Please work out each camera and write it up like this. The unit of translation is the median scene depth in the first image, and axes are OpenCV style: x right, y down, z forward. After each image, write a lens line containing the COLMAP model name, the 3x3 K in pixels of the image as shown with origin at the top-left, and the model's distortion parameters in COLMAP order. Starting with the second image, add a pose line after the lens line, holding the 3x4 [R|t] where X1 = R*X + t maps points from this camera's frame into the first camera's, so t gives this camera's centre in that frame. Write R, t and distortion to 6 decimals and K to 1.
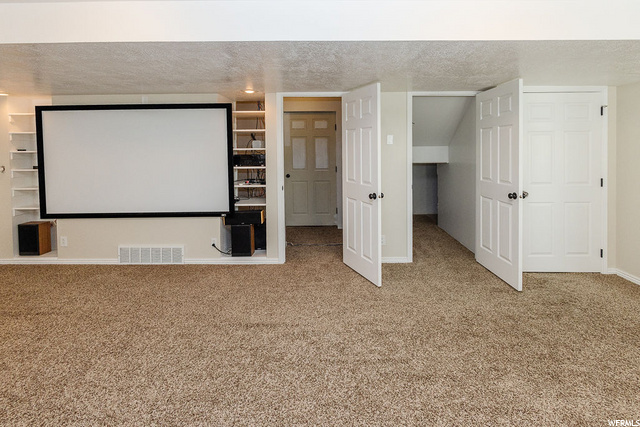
lens RADIAL K [[277.6, 0, 320.0], [0, 277.6, 195.5], [0, 0, 1]] dist [0.001153, 0.000133]
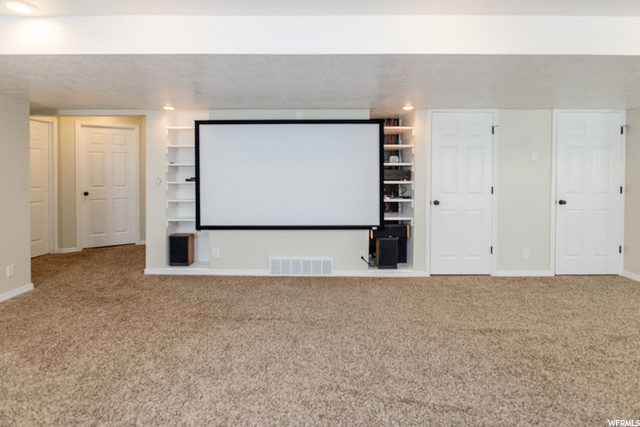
lens RADIAL K [[283.0, 0, 320.0], [0, 283.0, 213.5], [0, 0, 1]] dist [-0.003996, -0.000090]
pose [[0.999943, 0.009756, 0.004258, -0.550201], [-0.009748, 0.999951, -0.001990, 0.019983], [-0.004277, 0.001948, 0.999989, -0.041972]]
